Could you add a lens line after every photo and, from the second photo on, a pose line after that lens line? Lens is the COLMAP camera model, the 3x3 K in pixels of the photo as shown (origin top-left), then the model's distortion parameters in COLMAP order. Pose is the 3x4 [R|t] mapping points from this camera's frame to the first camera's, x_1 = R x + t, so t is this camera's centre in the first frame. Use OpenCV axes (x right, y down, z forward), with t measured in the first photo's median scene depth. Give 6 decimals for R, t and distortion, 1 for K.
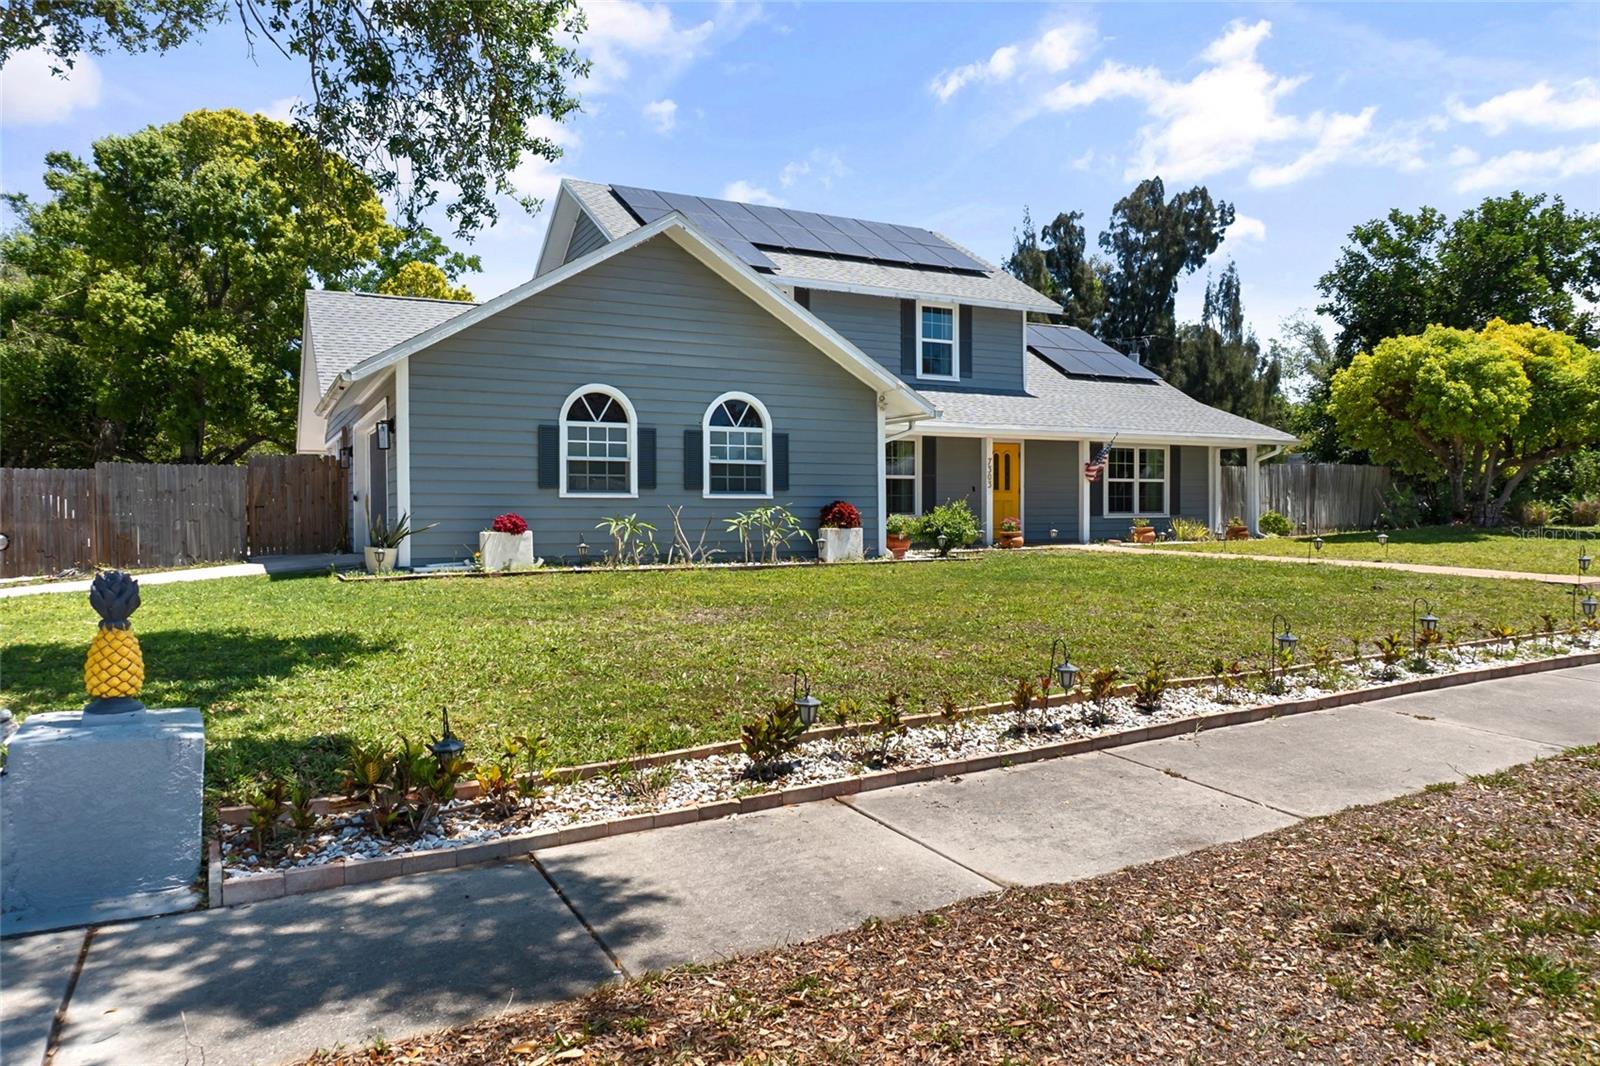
lens RADIAL K [[1052.6, 0, 799.8], [0, 1052.6, 526.9], [0, 0, 1]] dist [-0.003492, -0.001756]
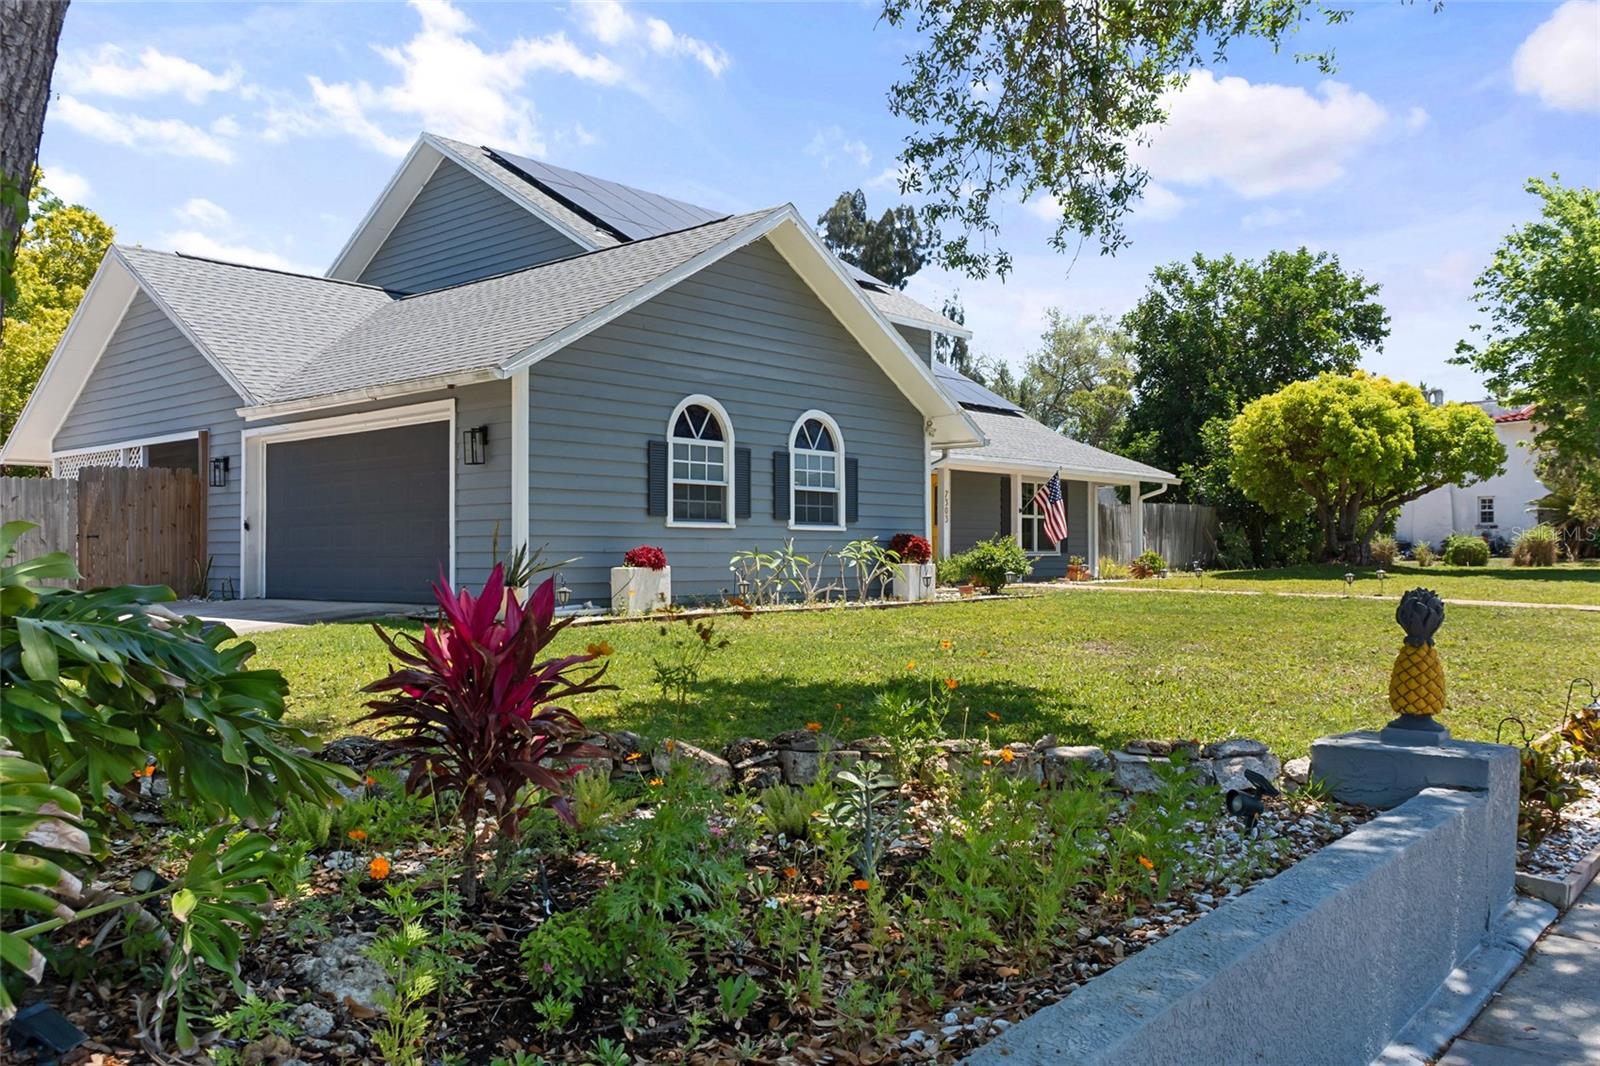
lens RADIAL K [[1233.2, 0, 800.4], [0, 1233.2, 536.3], [0, 0, 1]] dist [-0.000210, 0.000154]
pose [[0.940100, 0.007090, 0.340826, -0.421007], [0.002053, 0.999648, -0.026456, 0.005527], [-0.340893, 0.025571, 0.939754, 0.028676]]
